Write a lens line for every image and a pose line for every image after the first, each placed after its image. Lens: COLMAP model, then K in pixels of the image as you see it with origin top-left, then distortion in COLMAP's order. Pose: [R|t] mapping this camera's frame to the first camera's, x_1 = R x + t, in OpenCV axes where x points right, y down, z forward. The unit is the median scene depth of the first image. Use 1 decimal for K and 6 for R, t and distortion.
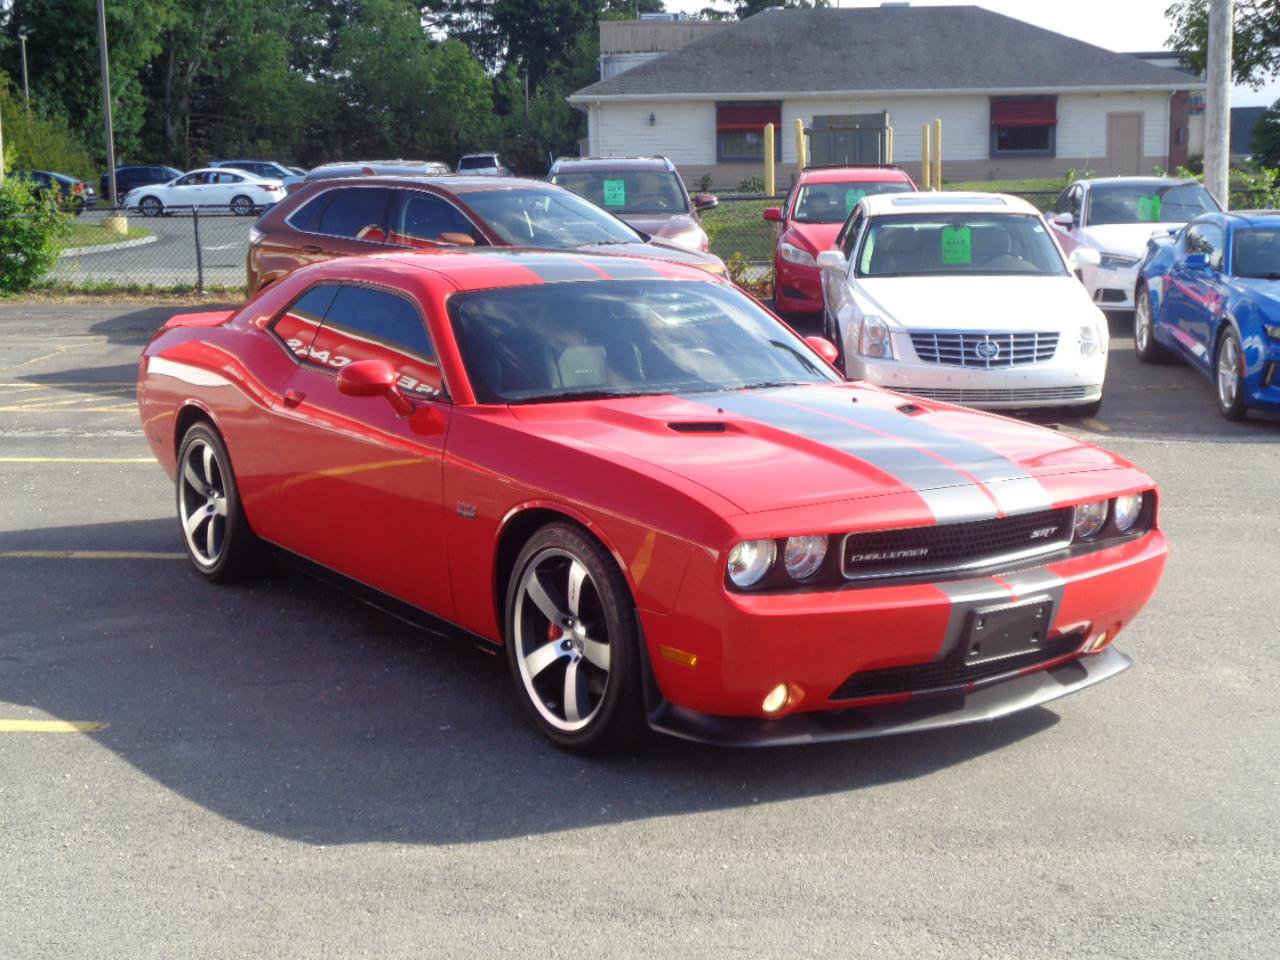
lens RADIAL K [[1900.1, 0, 612.3], [0, 1900.1, 480.8], [0, 0, 1]] dist [-0.026855, 0.079531]
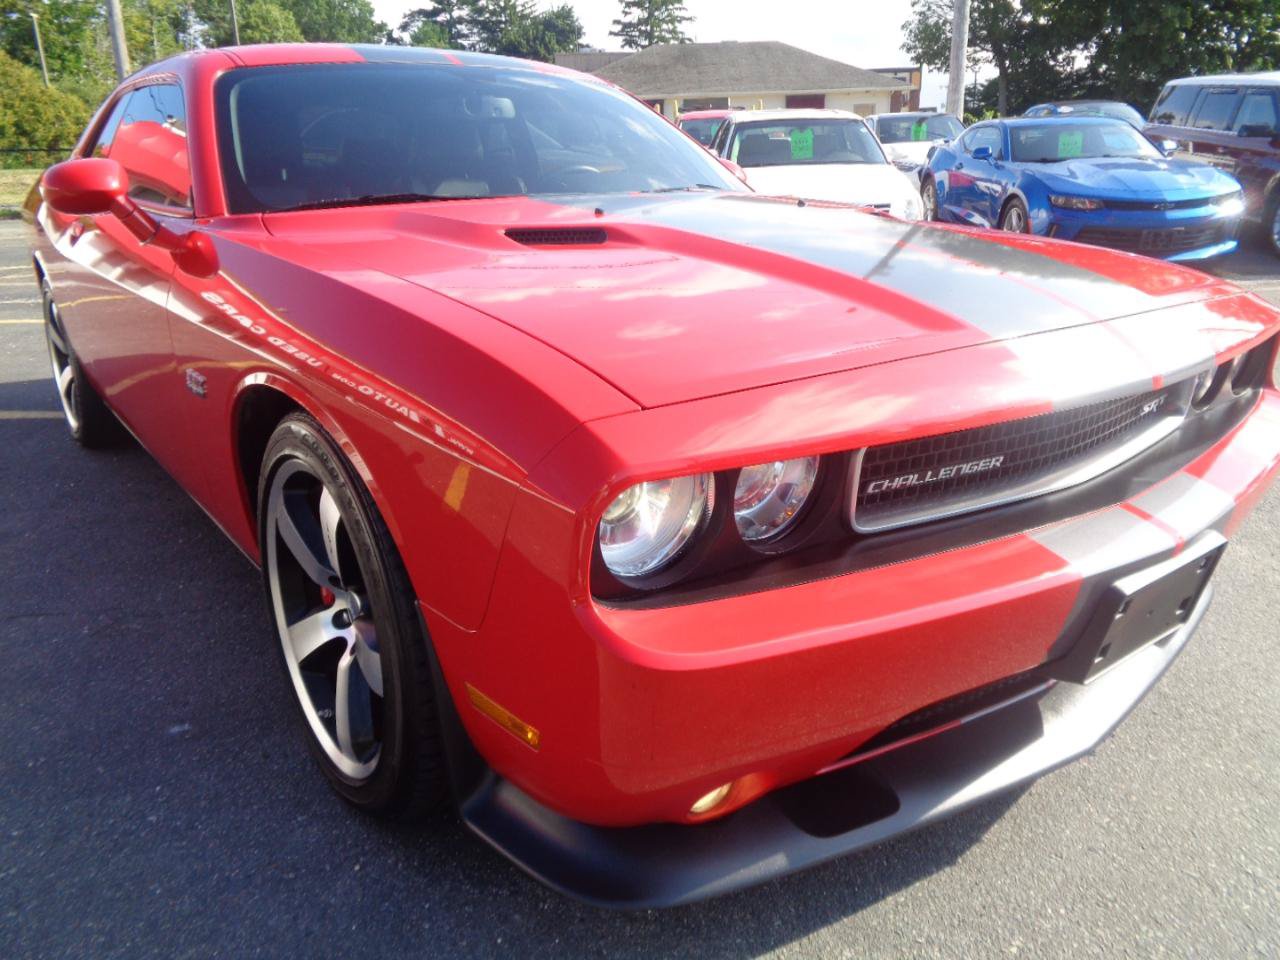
lens RADIAL K [[923.5, 0, 633.1], [0, 923.5, 479.7], [0, 0, 1]] dist [0.063014, -0.054559]
pose [[0.998221, -0.030274, 0.051368, 0.024664], [0.021721, 0.986950, 0.159553, 0.000285], [-0.055528, -0.158153, 0.985852, 0.341298]]
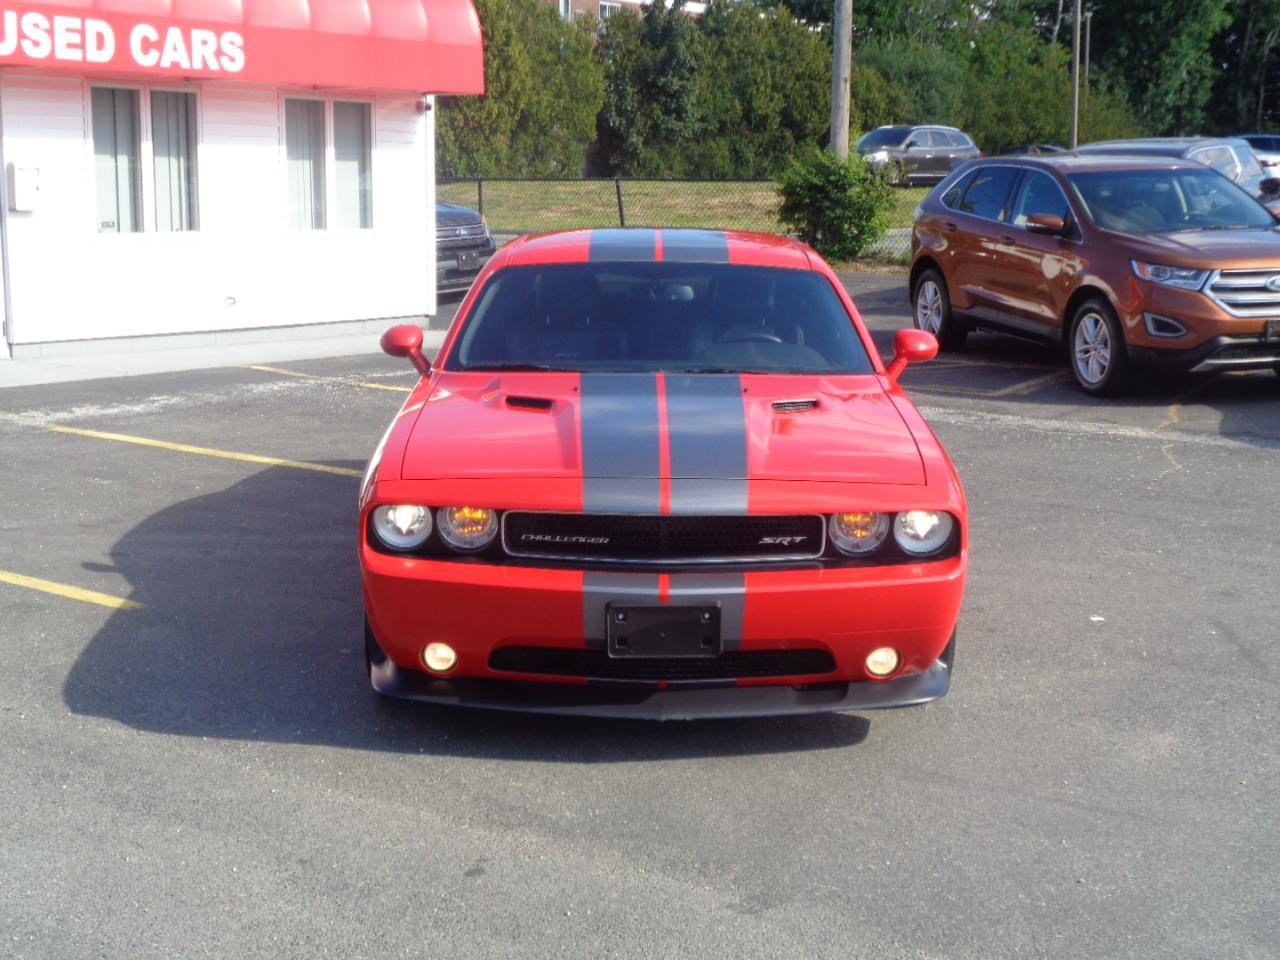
lens RADIAL K [[1900.1, 0, 612.3], [0, 1900.1, 480.8], [0, 0, 1]] dist [-0.026855, 0.079531]
pose [[0.807194, 0.101245, -0.581539, 0.334406], [-0.092984, 0.994690, 0.044109, -0.017126], [0.582917, 0.018469, 0.812322, 0.085428]]
